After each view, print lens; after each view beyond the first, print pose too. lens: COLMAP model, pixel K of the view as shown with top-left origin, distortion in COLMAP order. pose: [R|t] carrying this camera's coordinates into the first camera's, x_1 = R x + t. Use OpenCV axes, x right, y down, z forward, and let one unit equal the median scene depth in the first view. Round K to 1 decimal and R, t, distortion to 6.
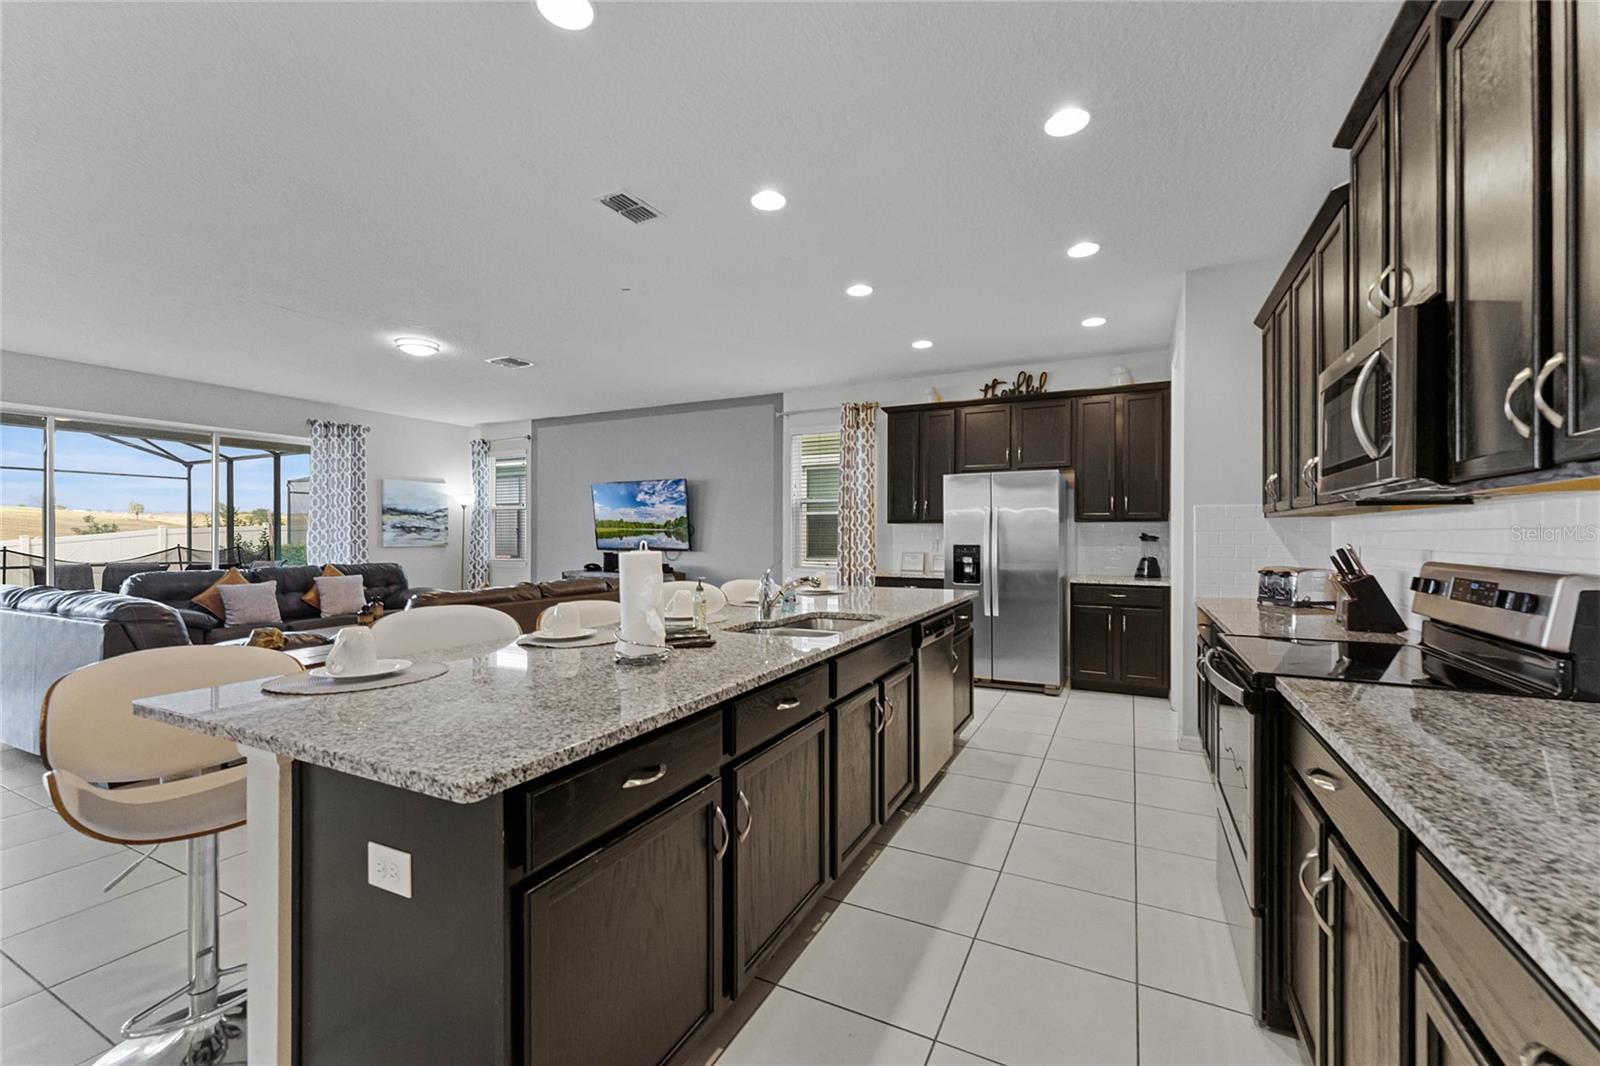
lens RADIAL K [[647.7, 0, 800.0], [0, 647.7, 533.0], [0, 0, 1]] dist [0.001448, 0.000299]
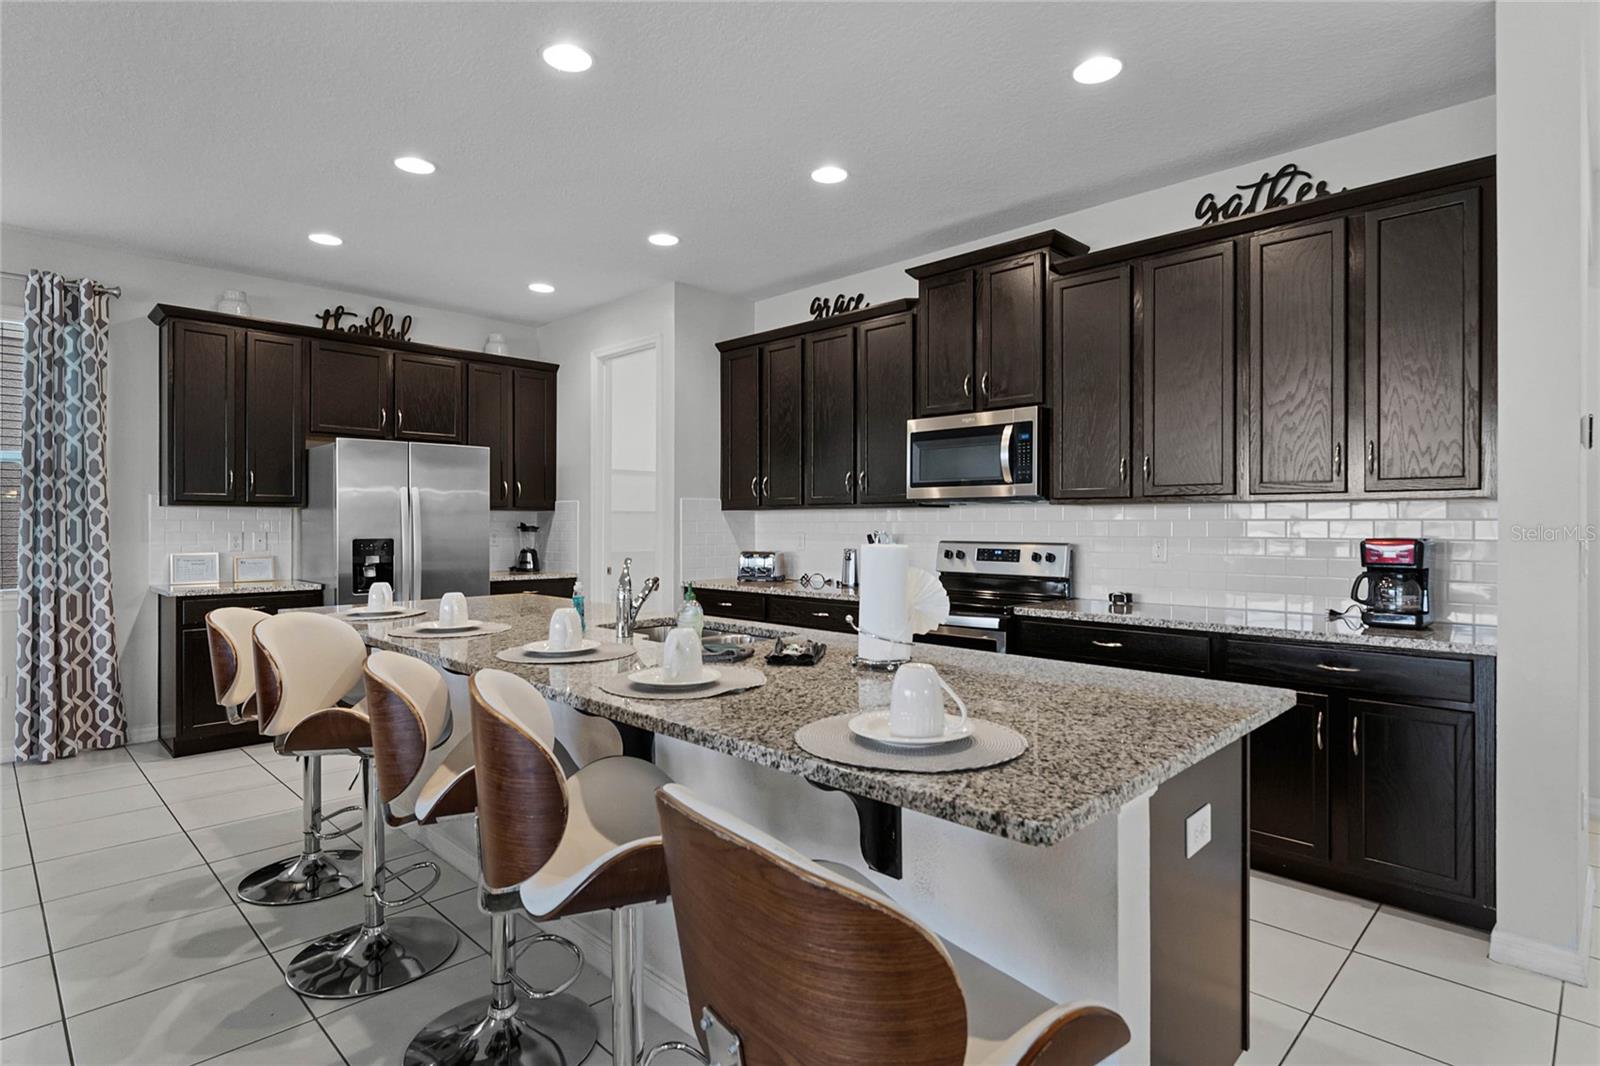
lens RADIAL K [[828.2, 0, 800.0], [0, 828.2, 533.0], [0, 0, 1]] dist [0.002219, -0.000848]
pose [[0.304804, -0.008778, 0.952375, -0.412681], [-0.003432, 0.999941, 0.010315, 0.000912], [-0.952409, -0.006412, 0.304756, 0.236533]]
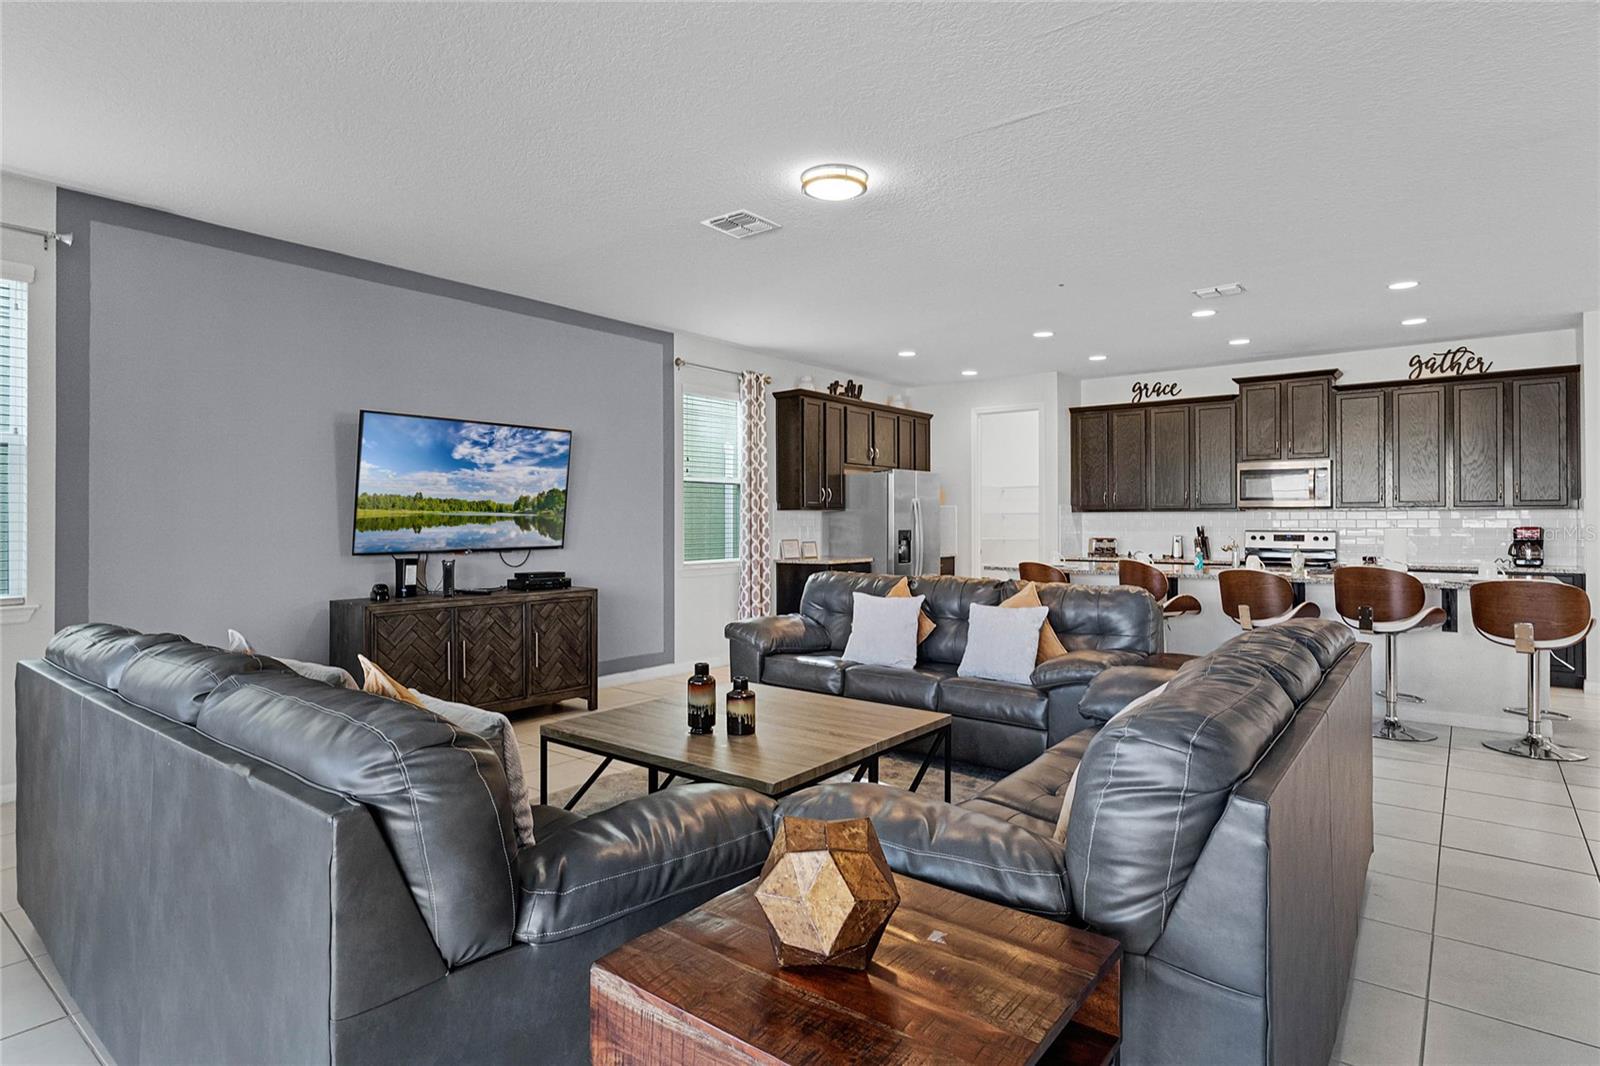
lens RADIAL K [[839.9, 0, 800.0], [0, 839.9, 533.0], [0, 0, 1]] dist [-0.003007, -0.000569]
pose [[0.186401, -0.014190, 0.982371, -1.108250], [-0.001053, 0.999892, 0.014643, 0.000572], [-0.982473, -0.003764, 0.186366, 0.788777]]
